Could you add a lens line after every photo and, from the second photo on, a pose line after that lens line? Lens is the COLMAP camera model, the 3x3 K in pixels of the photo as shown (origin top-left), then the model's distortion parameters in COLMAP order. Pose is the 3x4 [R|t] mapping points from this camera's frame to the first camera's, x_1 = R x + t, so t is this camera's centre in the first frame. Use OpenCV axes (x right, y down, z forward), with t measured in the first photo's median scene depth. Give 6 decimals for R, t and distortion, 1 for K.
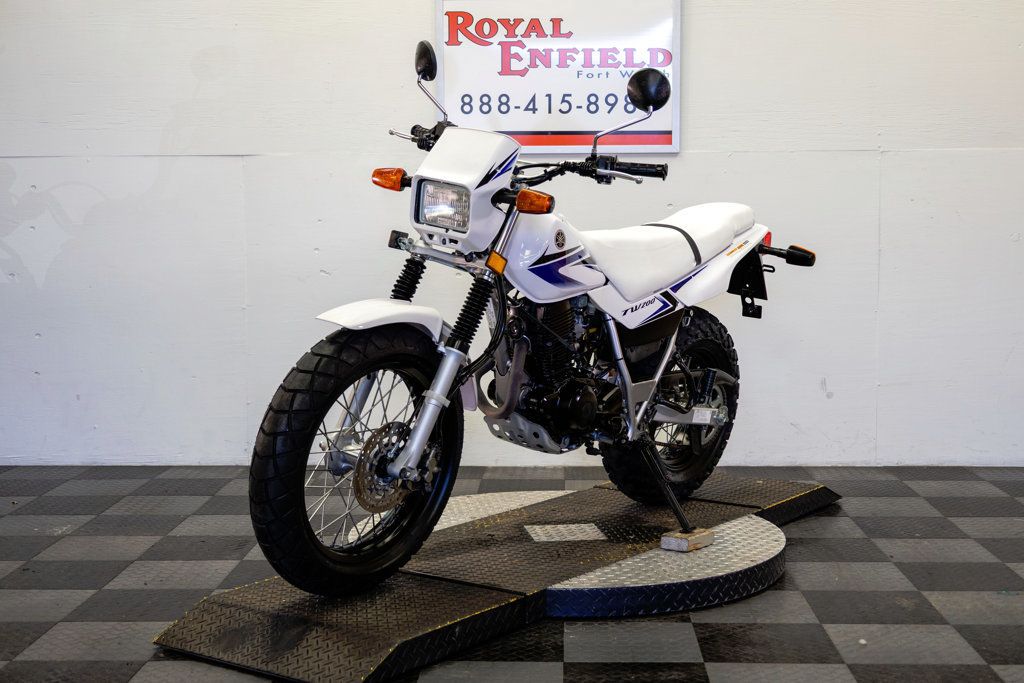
lens RADIAL K [[1460.7, 0, 506.8], [0, 1460.7, 341.6], [0, 0, 1]] dist [0.009848, -0.017840]
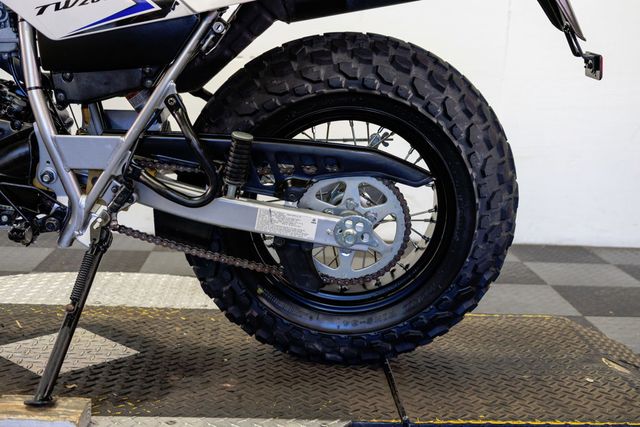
lens RADIAL K [[920.9, 0, 322.0], [0, 920.9, 214.0], [0, 0, 1]] dist [0.015956, -0.019117]
pose [[0.994724, 0.028846, 0.098445, 0.083714], [-0.037430, 0.995549, 0.086495, 0.018998], [-0.095512, -0.089724, 0.991376, 0.423697]]
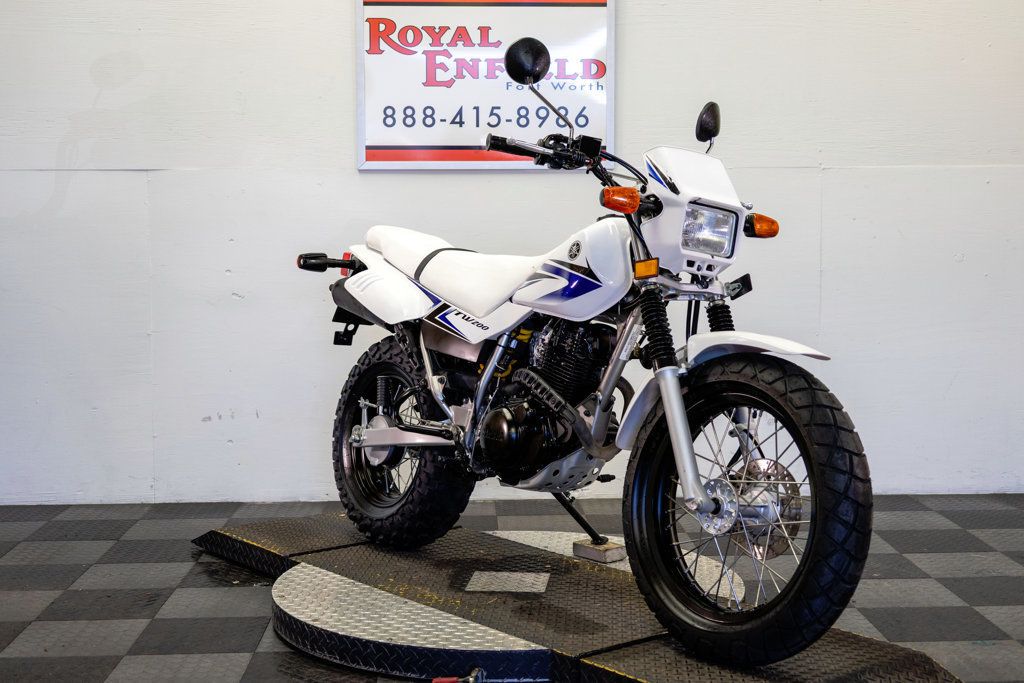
lens RADIAL K [[1451.5, 0, 513.2], [0, 1451.5, 341.9], [0, 0, 1]] dist [0.016075, -0.027687]
pose [[0.997095, -0.005708, 0.075959, -0.019865], [0.005952, 0.999978, -0.002987, -0.014291], [-0.075940, 0.003430, 0.997107, 0.062607]]
